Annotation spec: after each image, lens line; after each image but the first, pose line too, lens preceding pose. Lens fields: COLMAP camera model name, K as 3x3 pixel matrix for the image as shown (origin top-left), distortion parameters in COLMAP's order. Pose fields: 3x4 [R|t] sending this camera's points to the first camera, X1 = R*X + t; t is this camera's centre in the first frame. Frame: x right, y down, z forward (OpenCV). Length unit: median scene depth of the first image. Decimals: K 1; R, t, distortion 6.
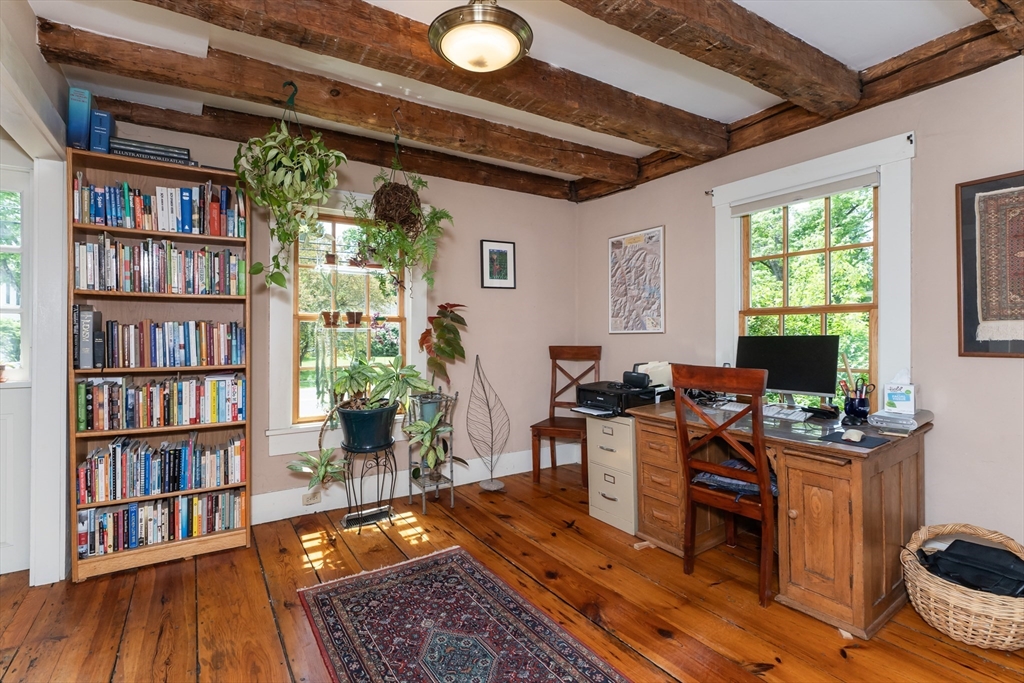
lens RADIAL K [[489.7, 0, 495.1], [0, 489.7, 335.0], [0, 0, 1]] dist [-0.011547, 0.000080]
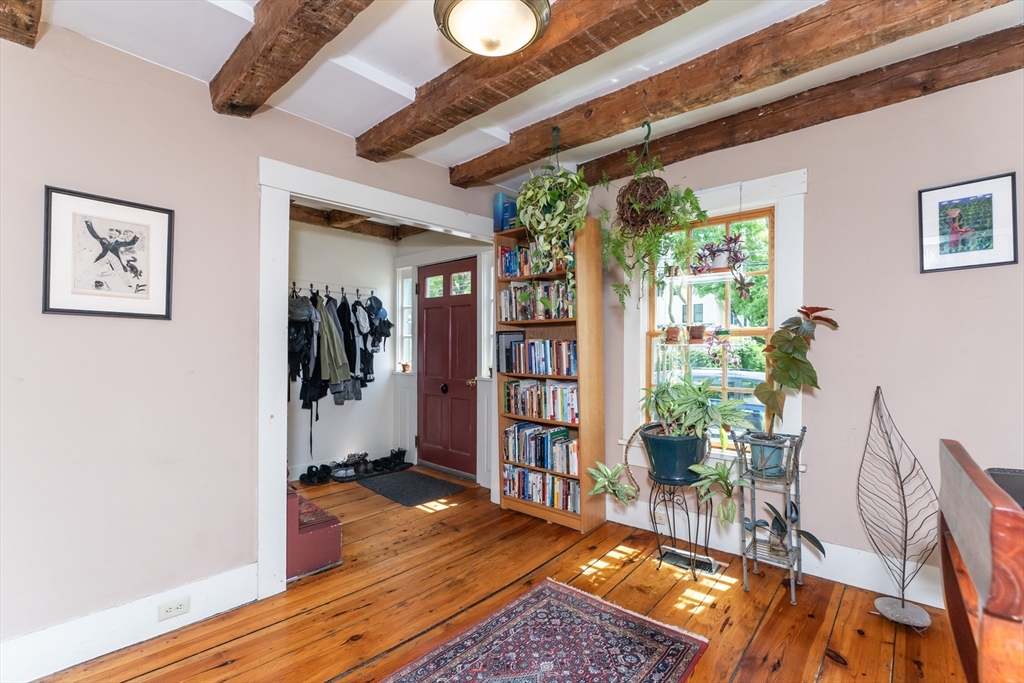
lens RADIAL K [[476.3, 0, 516.7], [0, 476.3, 348.3], [0, 0, 1]] dist [-0.000410, -0.000139]
pose [[0.276121, 0.000064, -0.961123, 0.571891], [-0.004710, 0.999988, -0.001287, -0.004590], [0.961111, 0.004883, 0.276118, 0.562919]]
